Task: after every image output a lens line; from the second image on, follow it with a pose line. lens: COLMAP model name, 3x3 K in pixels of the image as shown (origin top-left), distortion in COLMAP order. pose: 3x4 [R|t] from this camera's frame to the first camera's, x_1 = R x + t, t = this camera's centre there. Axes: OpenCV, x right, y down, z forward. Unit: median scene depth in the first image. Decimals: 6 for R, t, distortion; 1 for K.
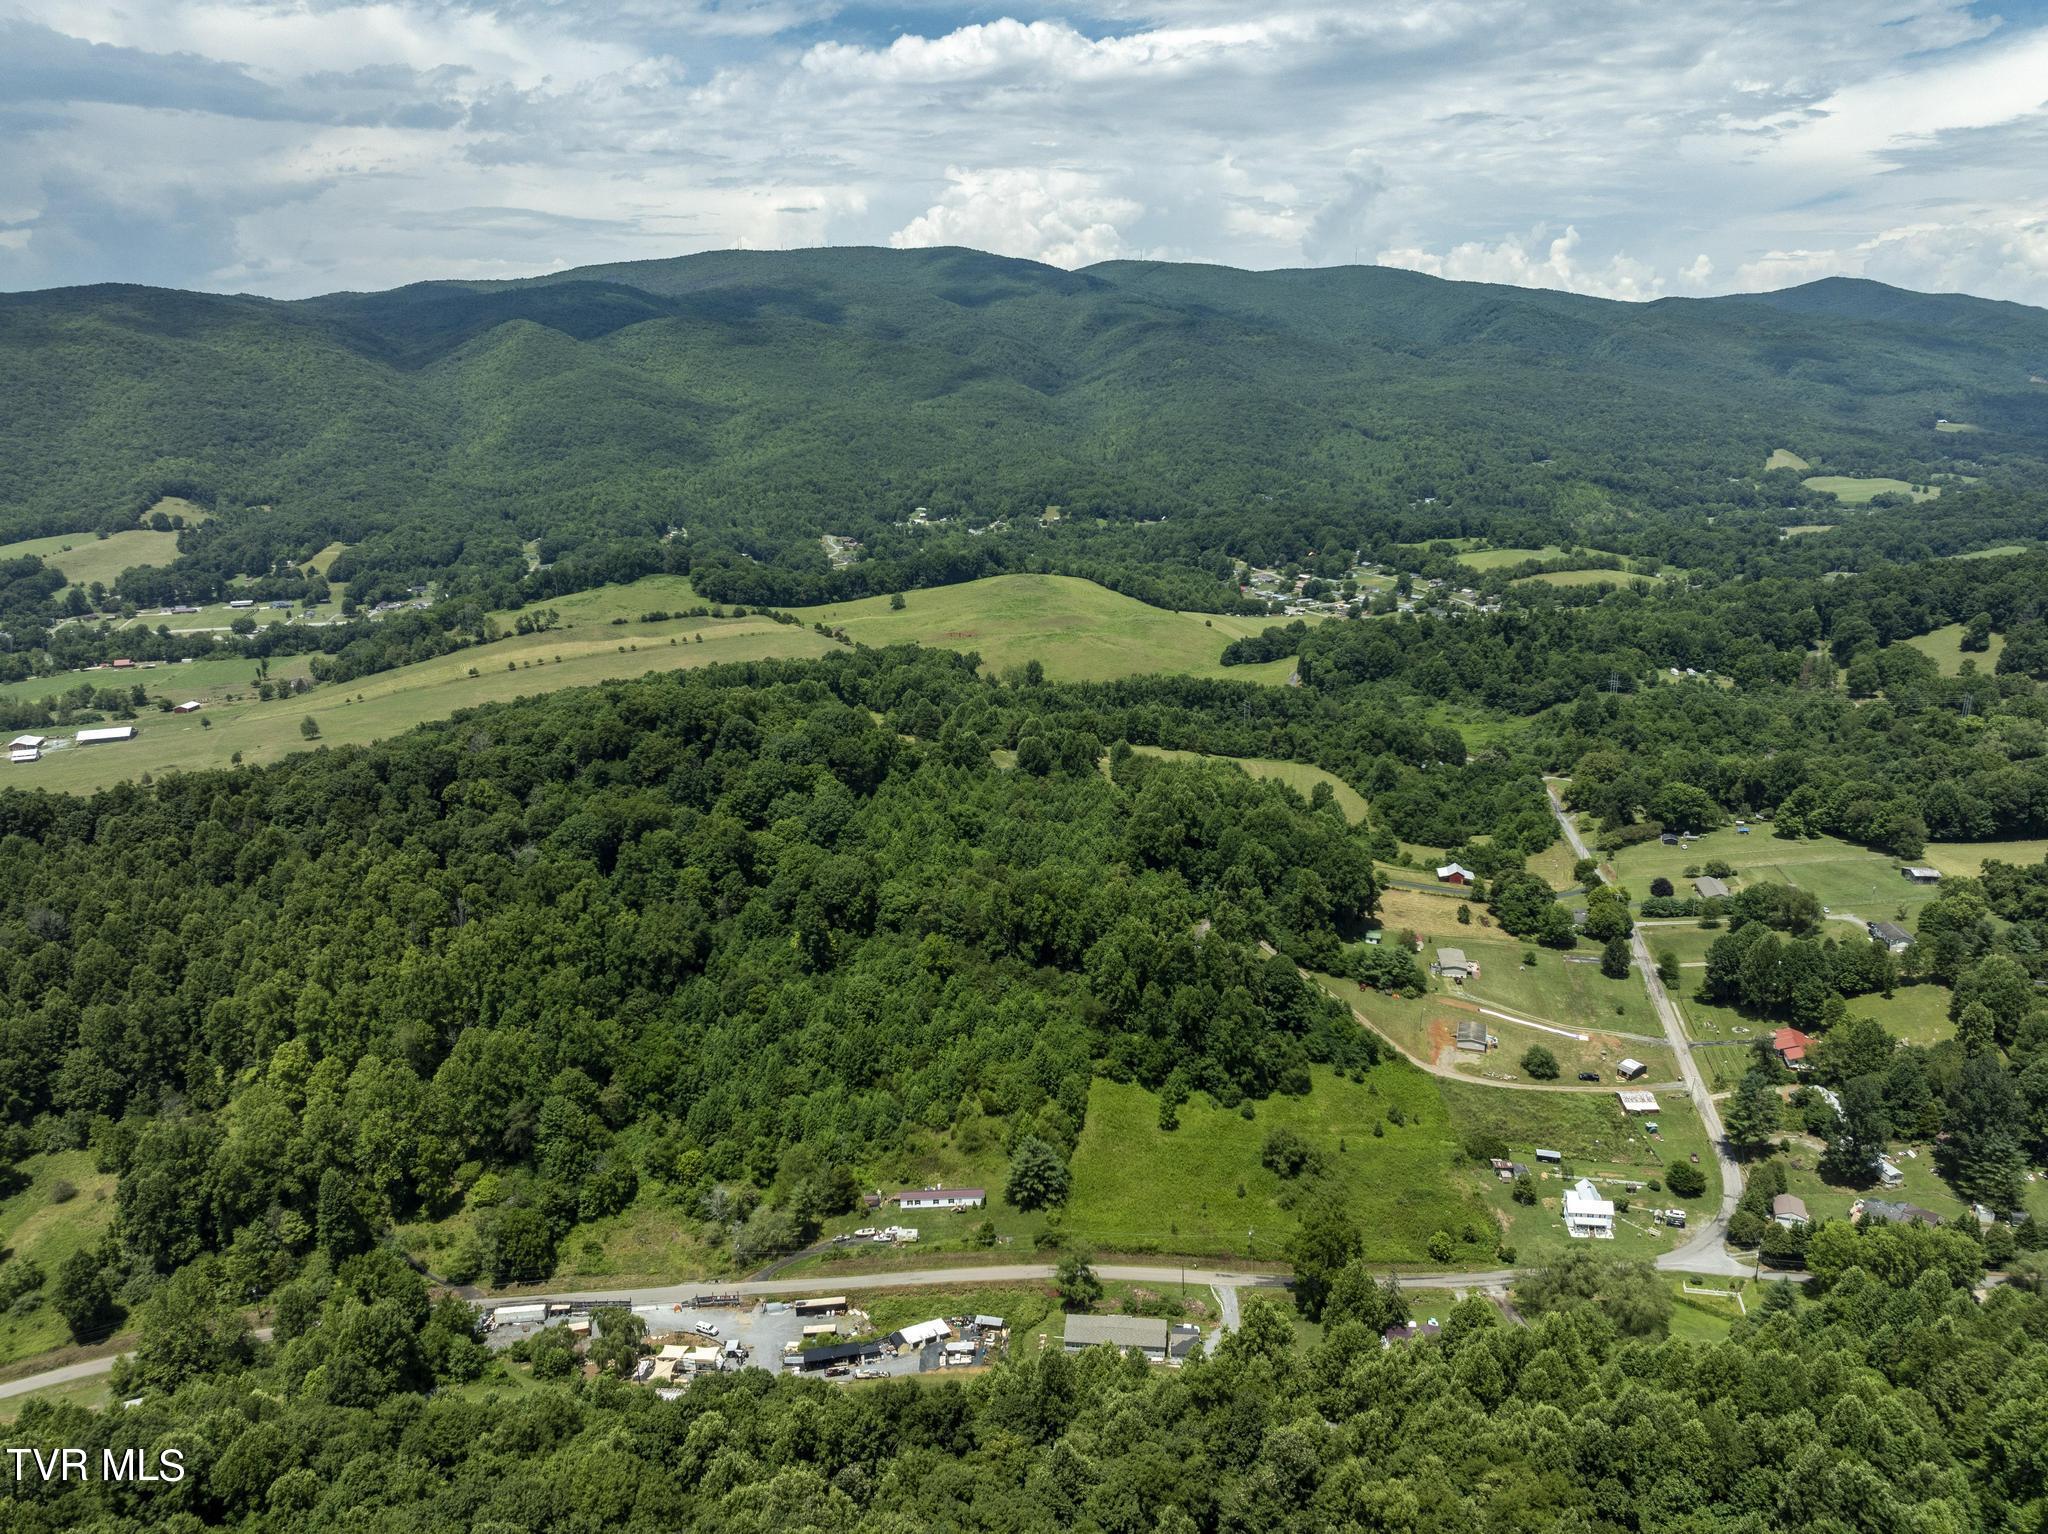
lens RADIAL K [[1439.7, 0, 1033.0], [0, 1439.7, 765.8], [0, 0, 1]] dist [-0.036102, 0.002892]
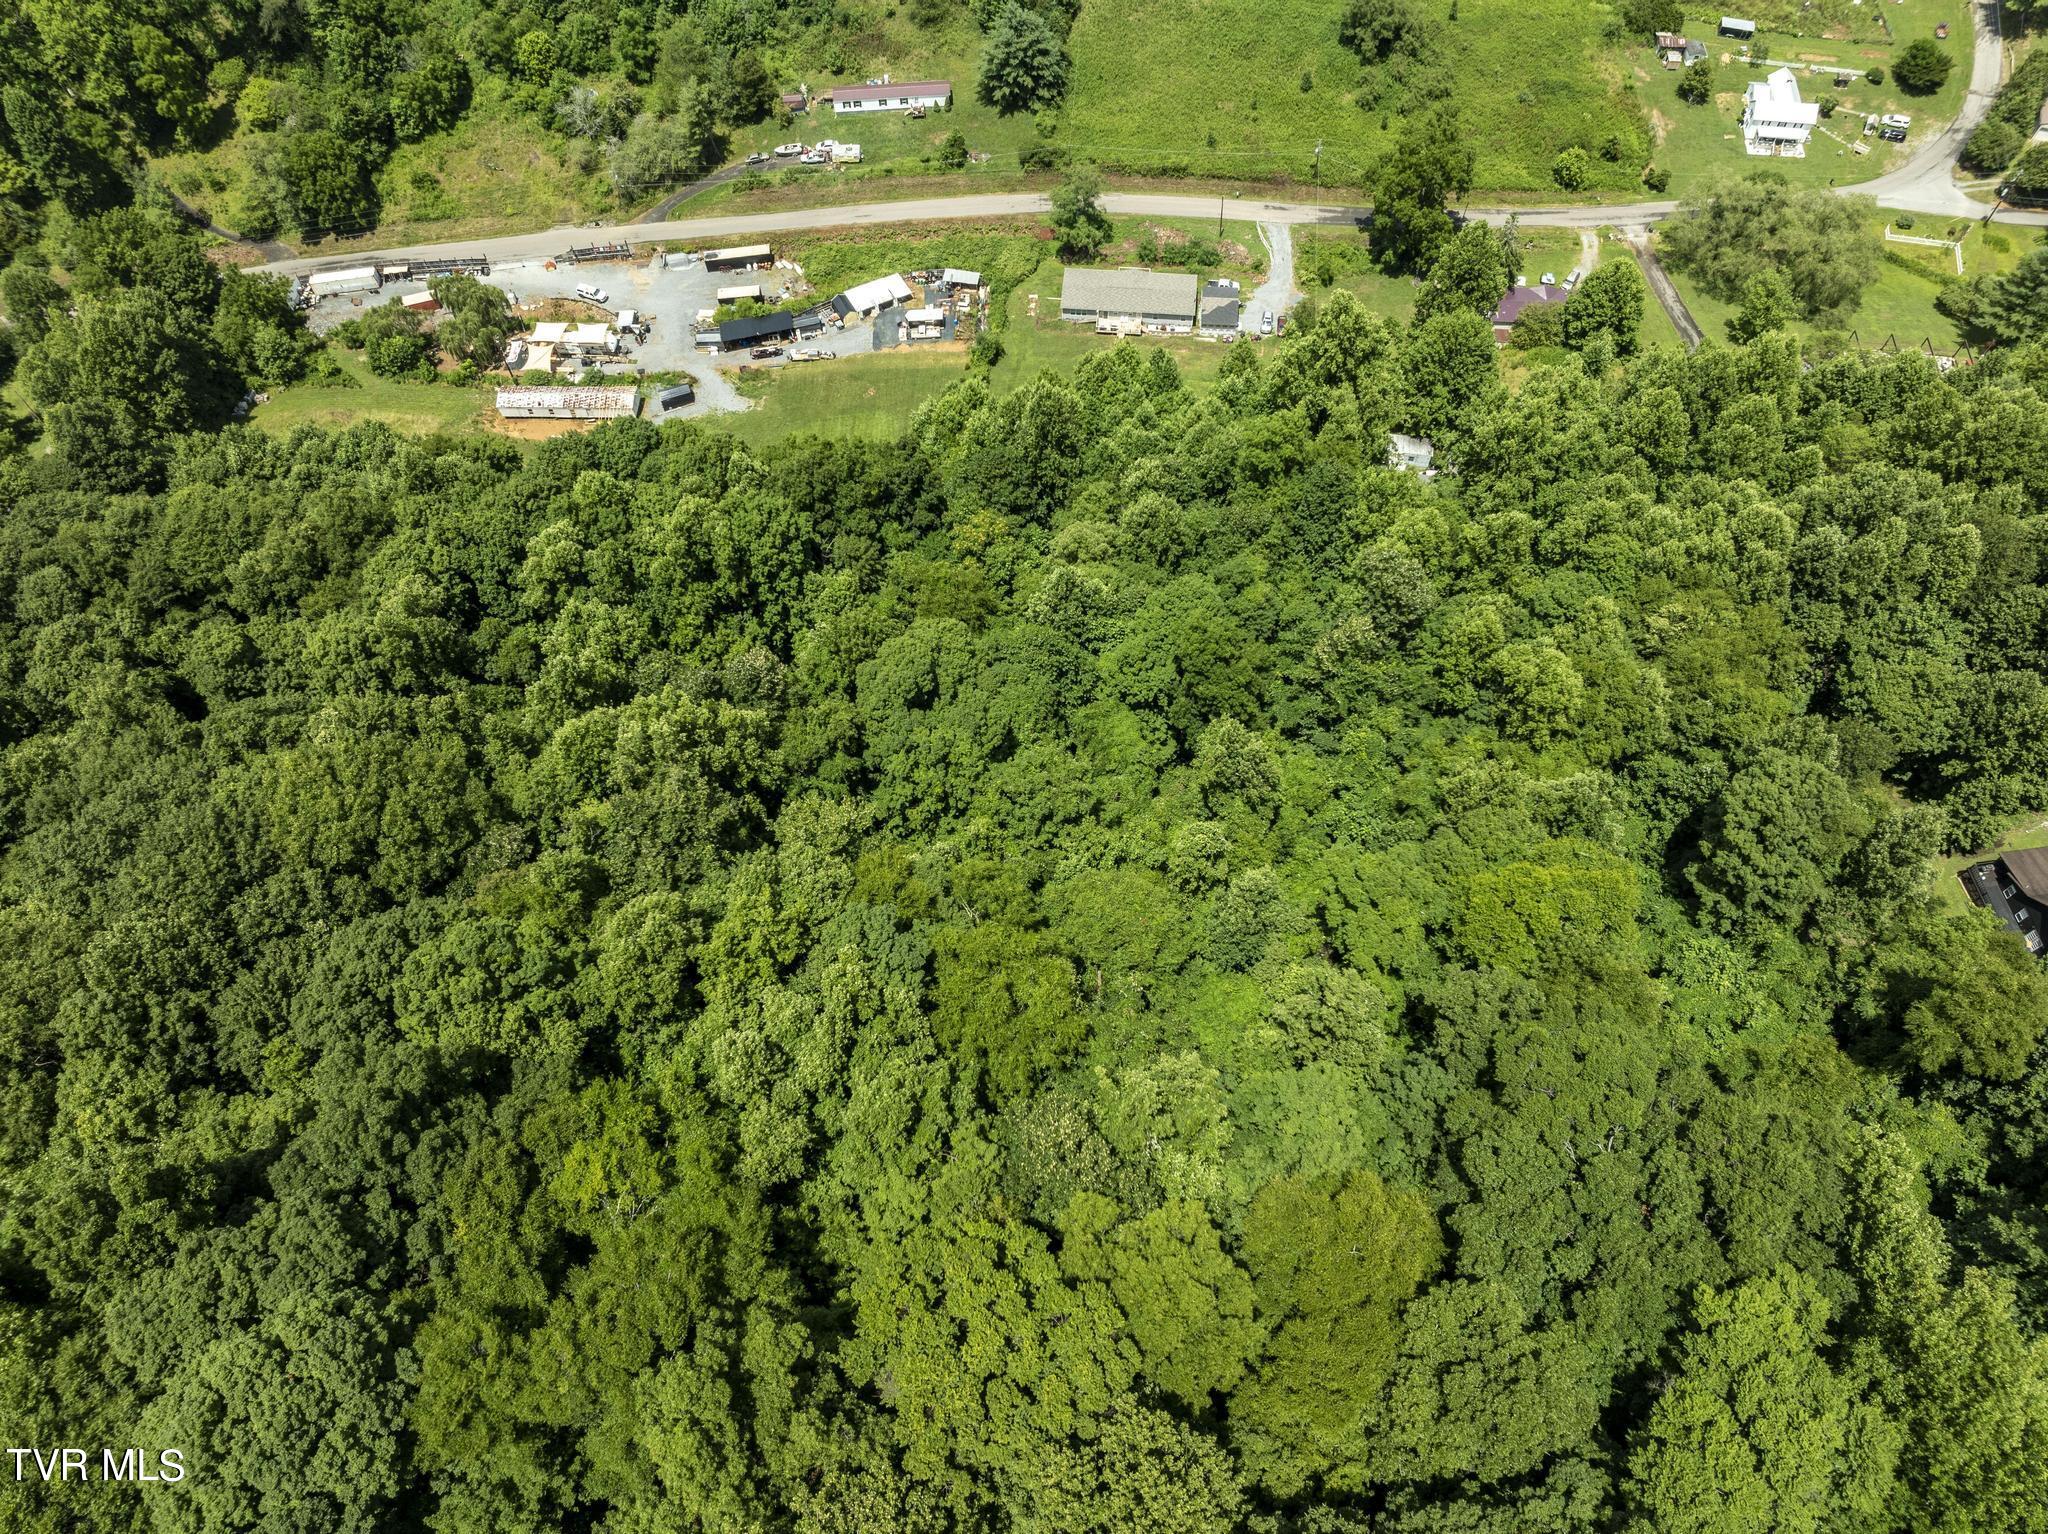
lens RADIAL K [[1447.3, 0, 1031.2], [0, 1447.3, 765.7], [0, 0, 1]] dist [-0.066298, 0.042131]
pose [[0.999903, -0.013621, 0.002998, 0.000218], [0.007401, 0.700420, 0.713693, 0.026390], [-0.011821, -0.713601, 0.700453, 0.269077]]
